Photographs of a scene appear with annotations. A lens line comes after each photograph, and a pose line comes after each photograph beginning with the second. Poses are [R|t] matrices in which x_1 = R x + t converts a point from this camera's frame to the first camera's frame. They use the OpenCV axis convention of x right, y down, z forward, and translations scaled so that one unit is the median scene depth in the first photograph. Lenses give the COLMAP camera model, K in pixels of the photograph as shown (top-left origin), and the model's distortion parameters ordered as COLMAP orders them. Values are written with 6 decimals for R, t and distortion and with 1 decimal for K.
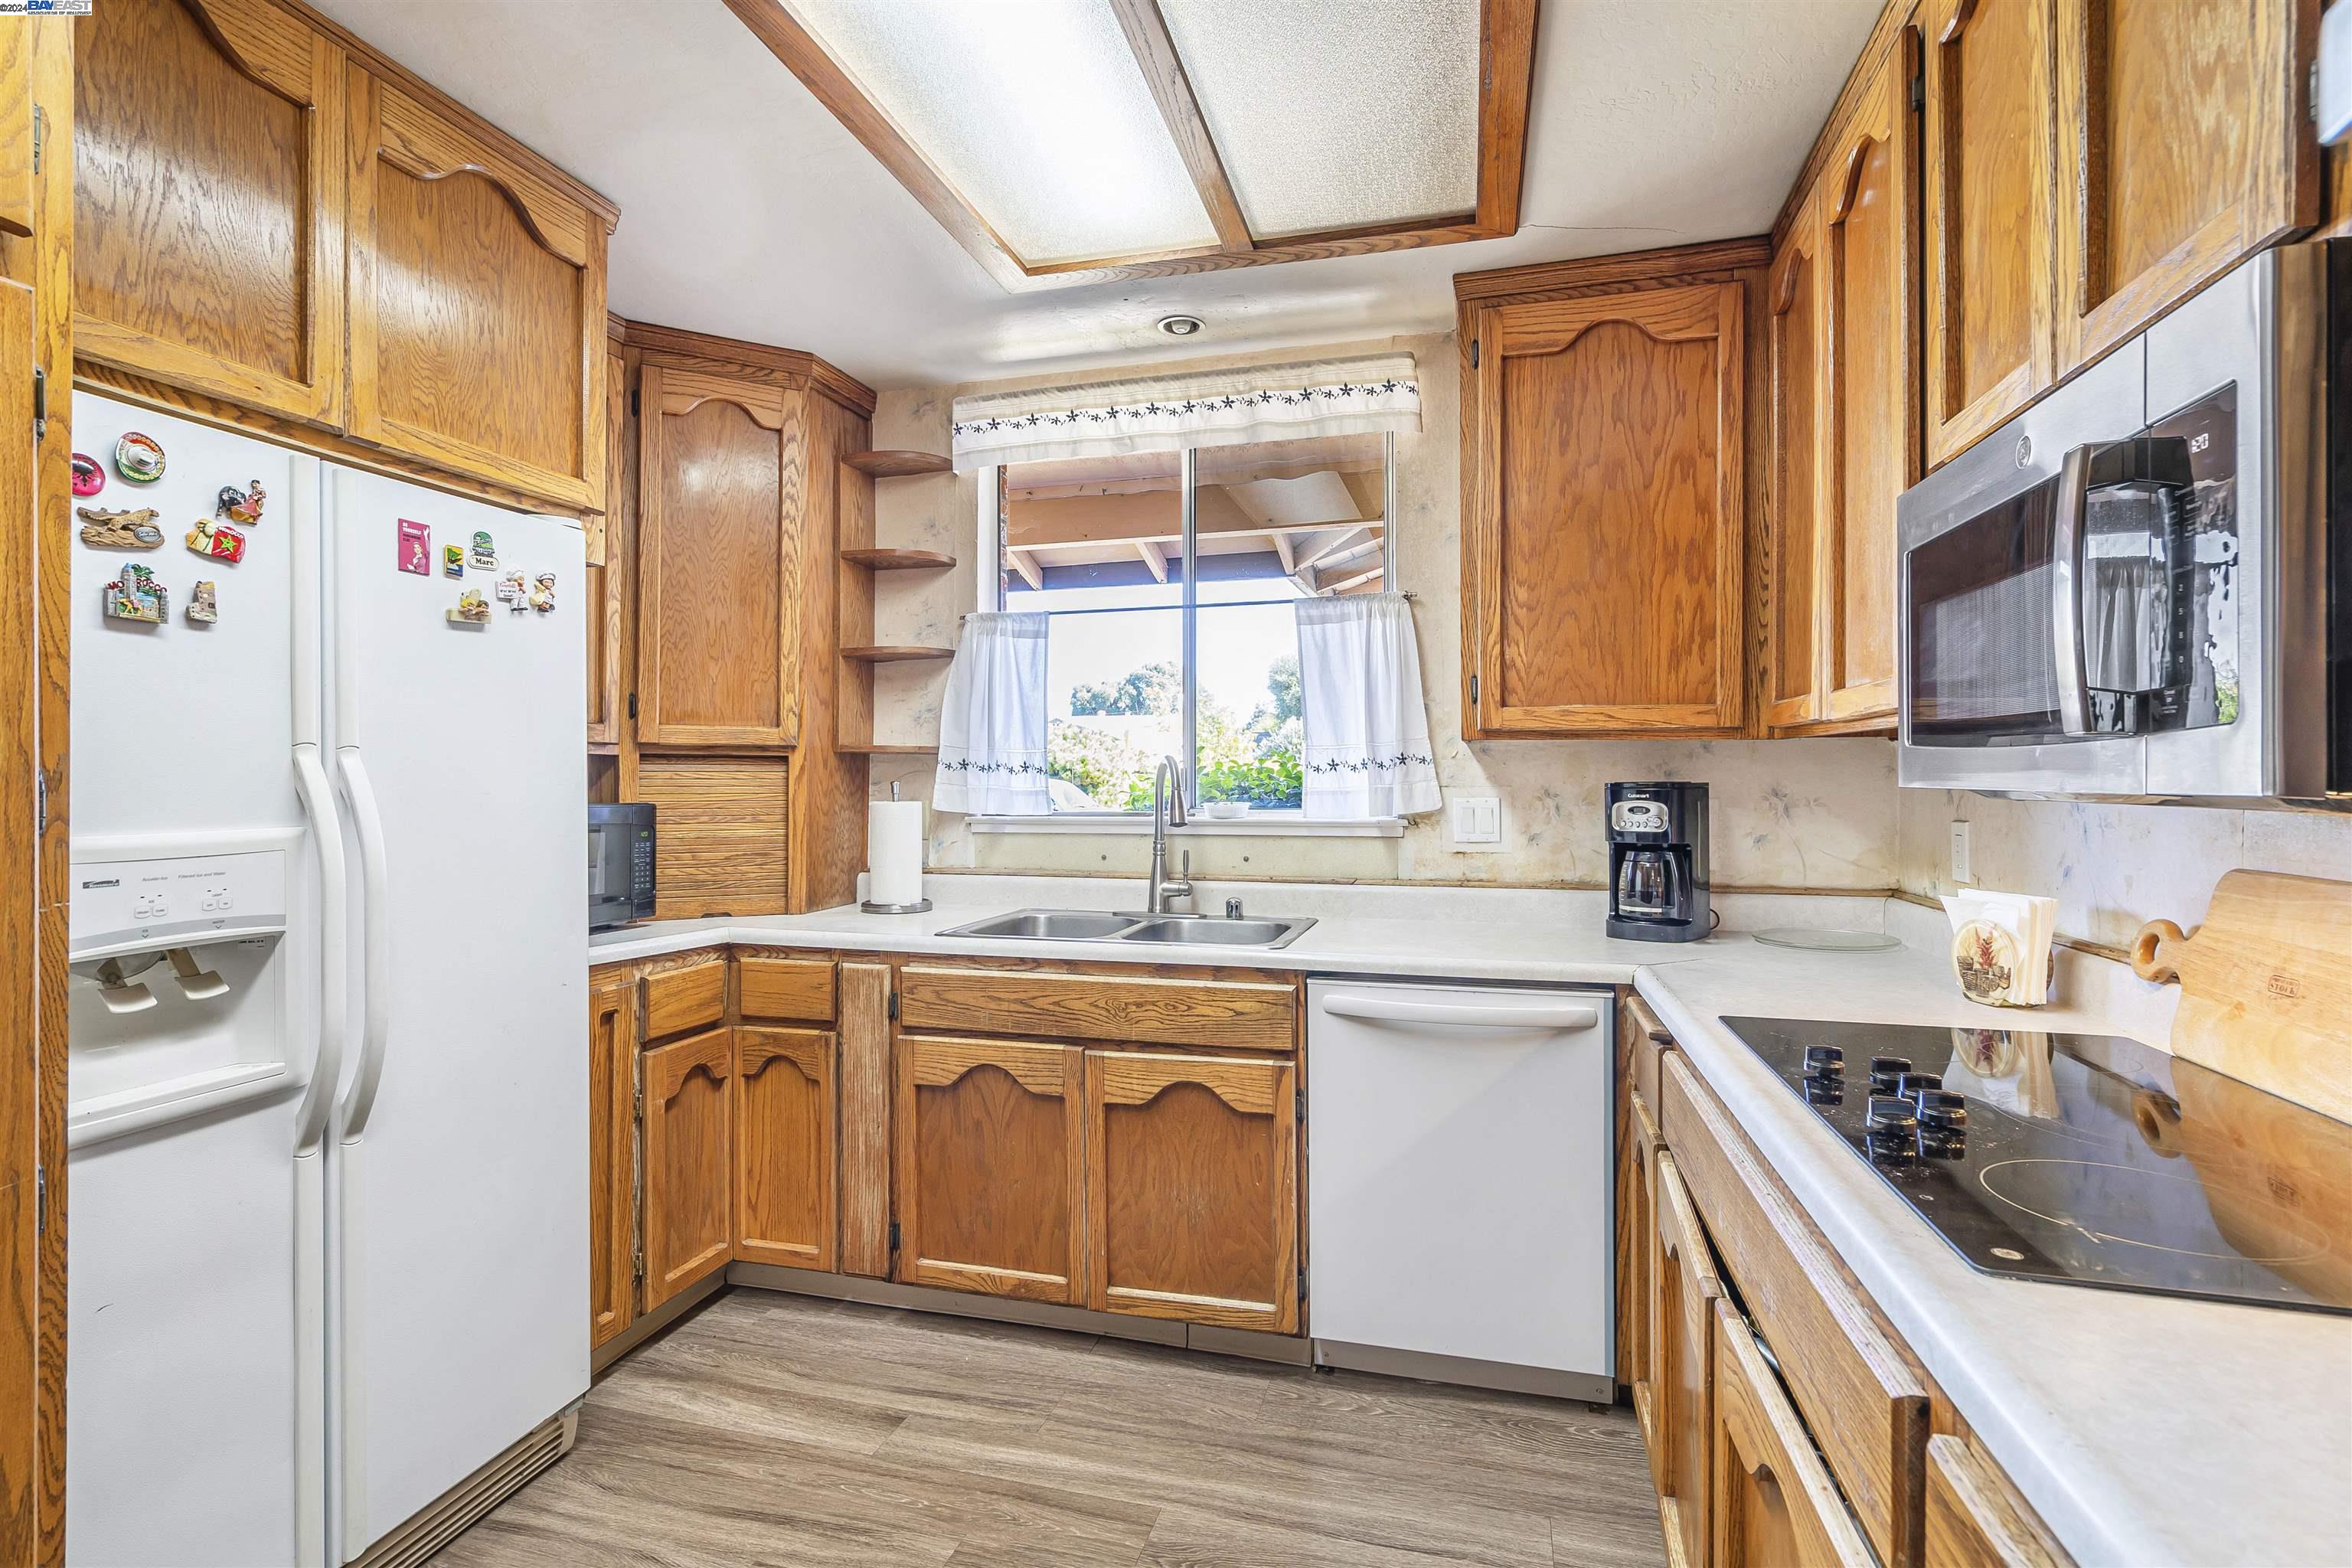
lens RADIAL K [[1125.6, 0, 1165.3], [0, 1125.6, 775.4], [0, 0, 1]] dist [-0.002675, 0.002893]
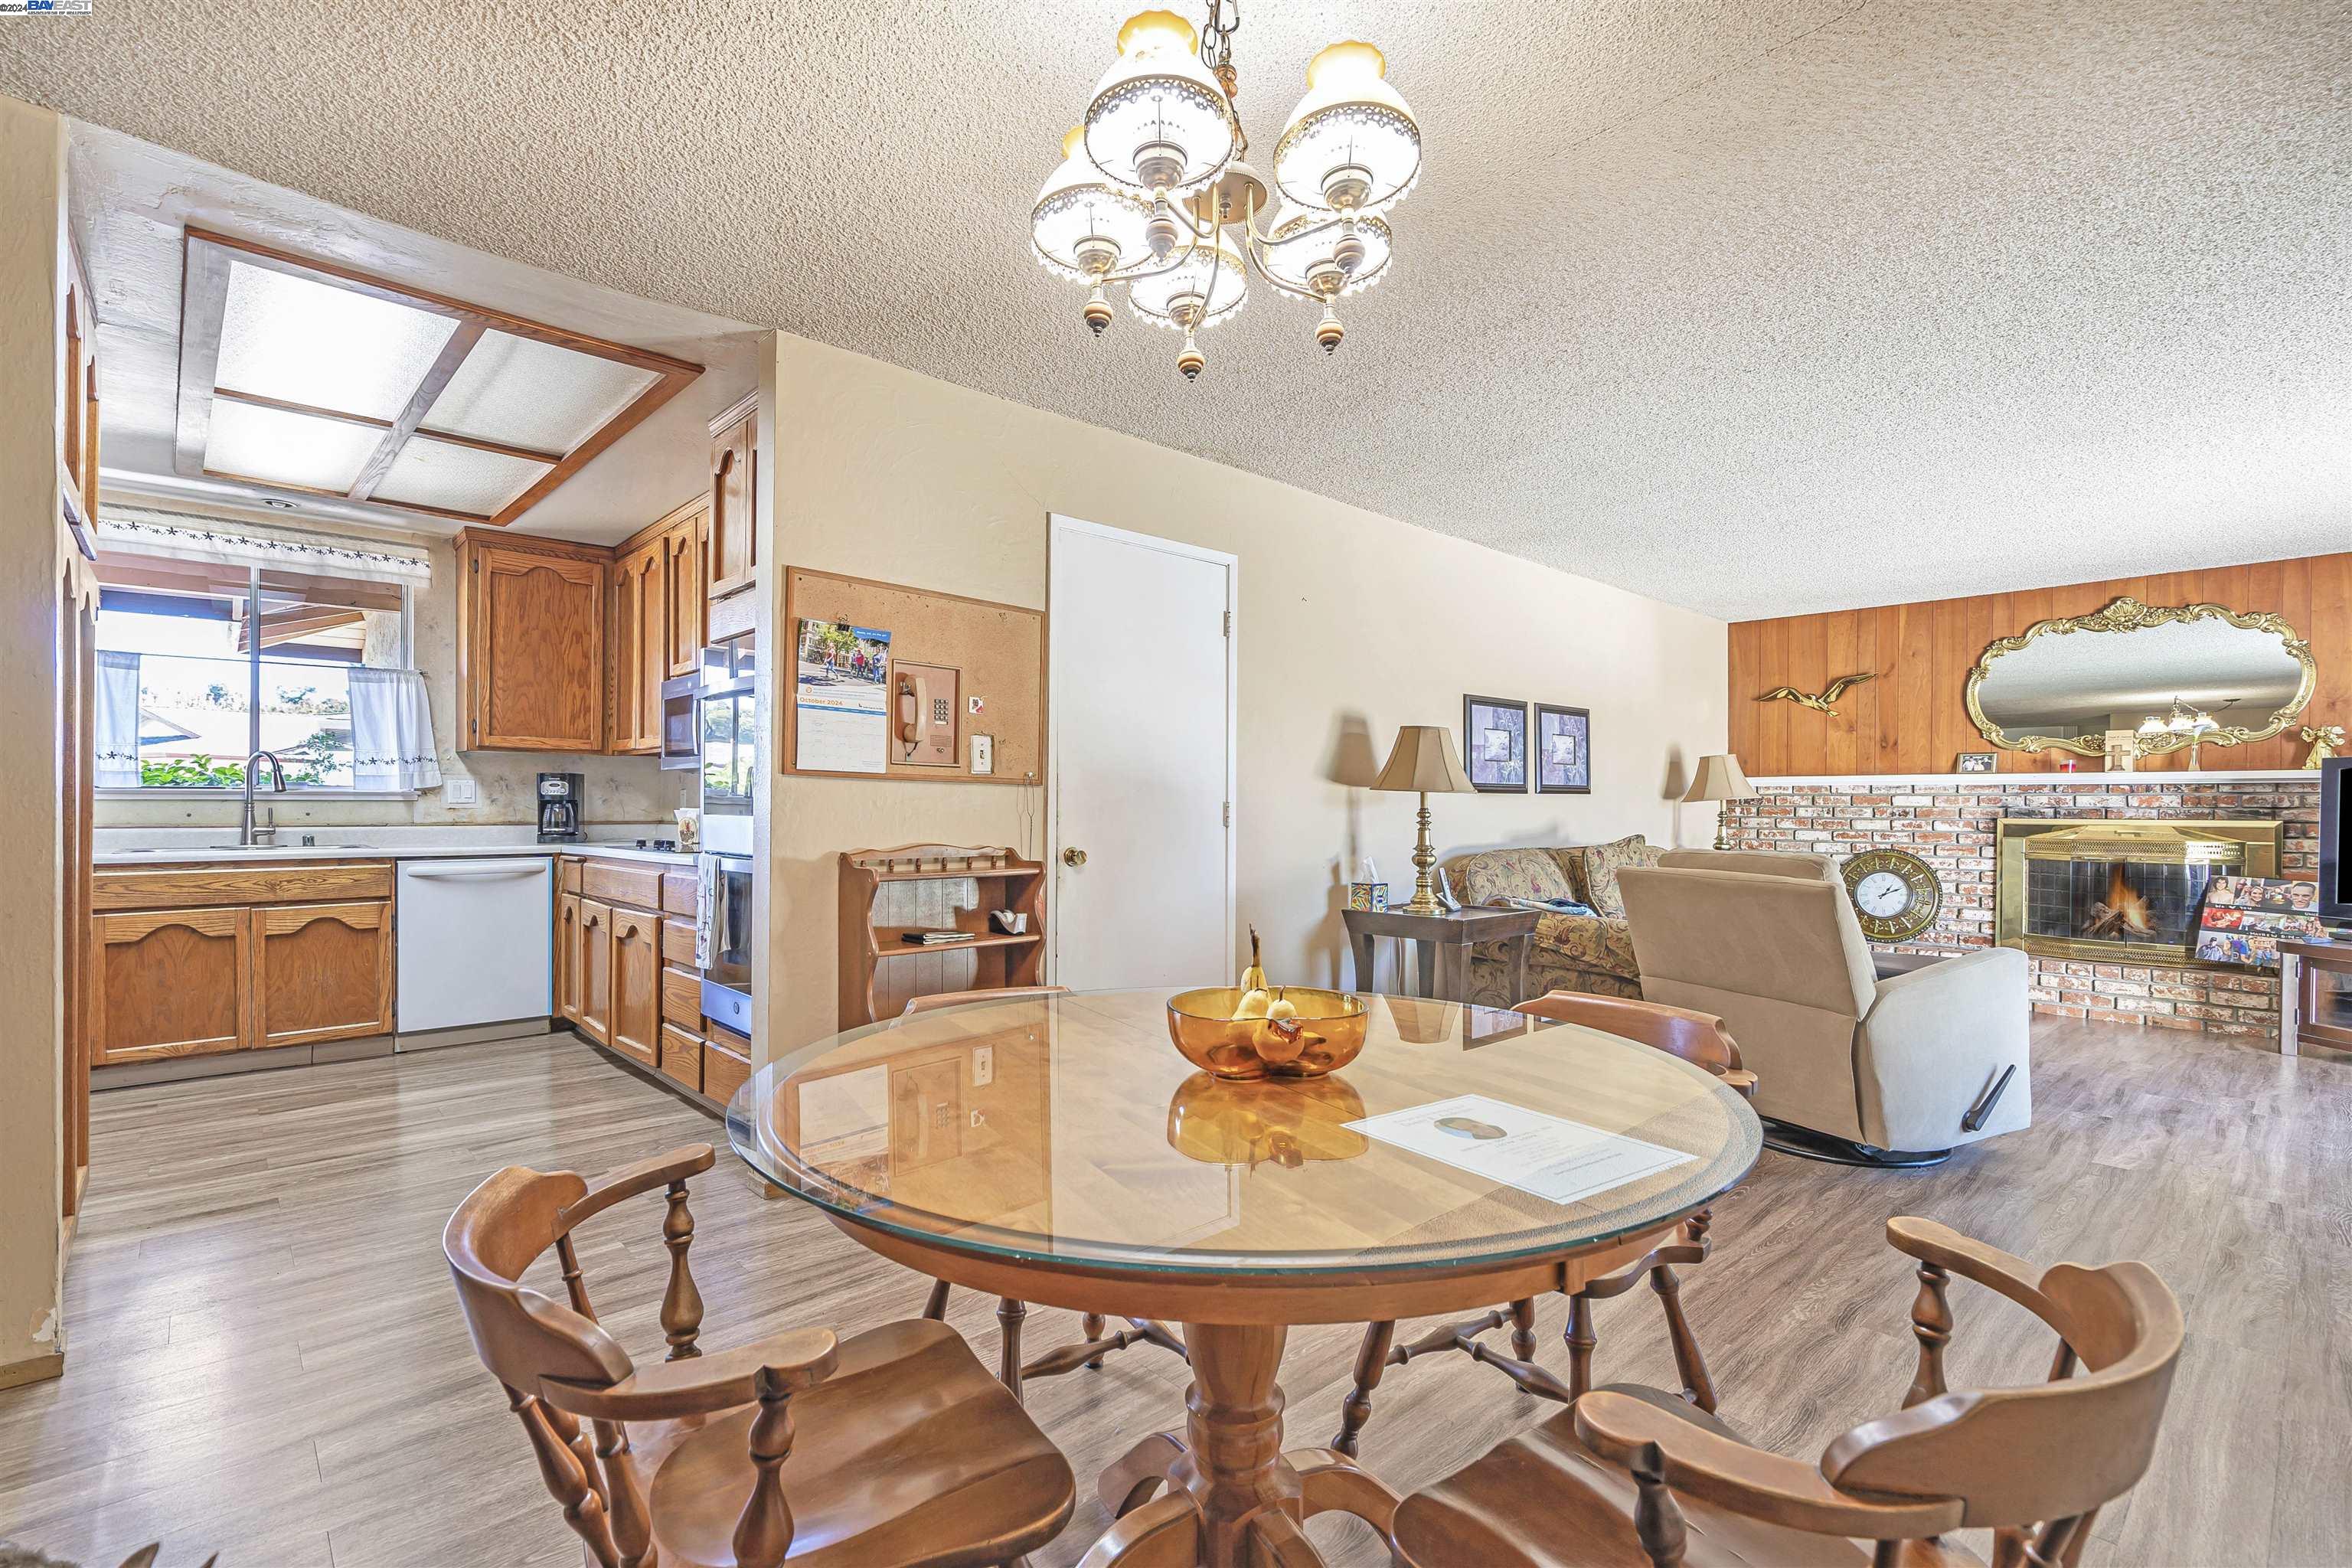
lens RADIAL K [[1086.9, 0, 1168.2], [0, 1086.9, 802.5], [0, 0, 1]] dist [0.000946, 0.001080]
pose [[0.531562, 0.005822, 0.846999, -0.748515], [-0.005563, 0.999979, -0.003383, 0.064999], [-0.847001, -0.002913, 0.531583, -1.164257]]
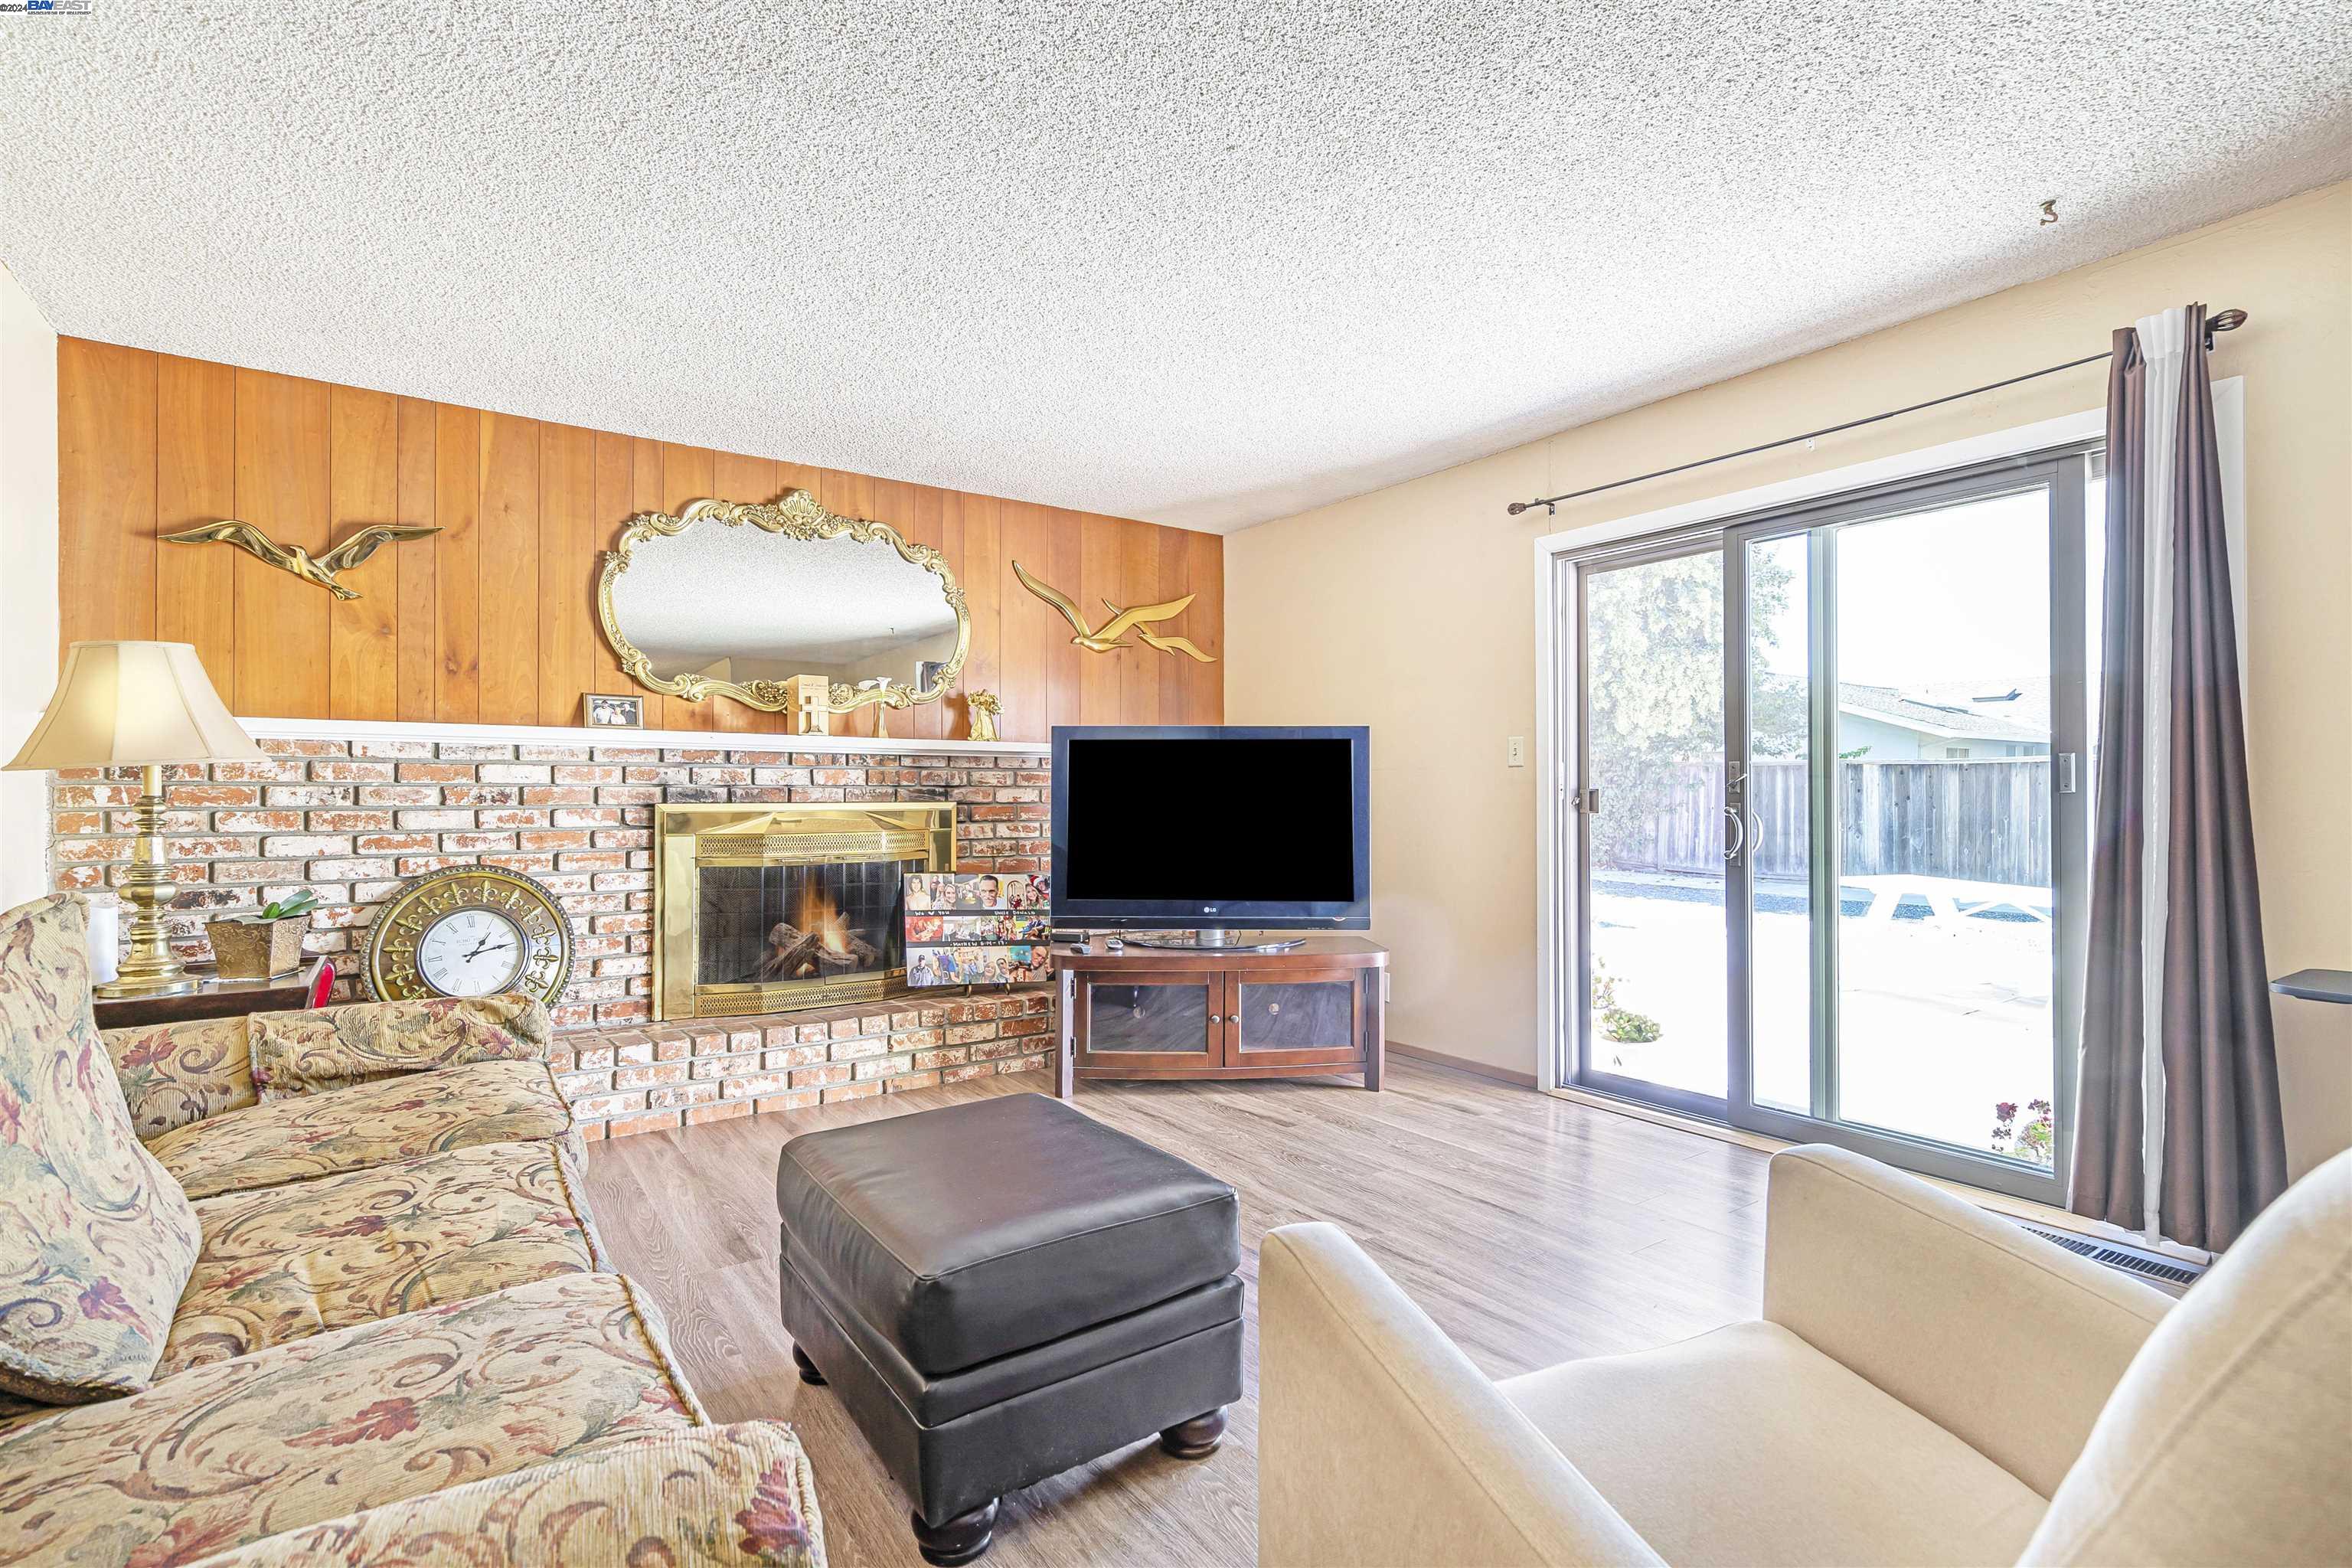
lens RADIAL K [[1086.9, 0, 1155.5], [0, 1086.9, 789.2], [0, 0, 1]] dist [0.000946, 0.001080]
pose [[-0.770458, 0.003315, 0.637482, 0.829349], [0.000745, 0.999990, -0.004300, 0.068964], [-0.637490, -0.002838, -0.770453, -0.733611]]
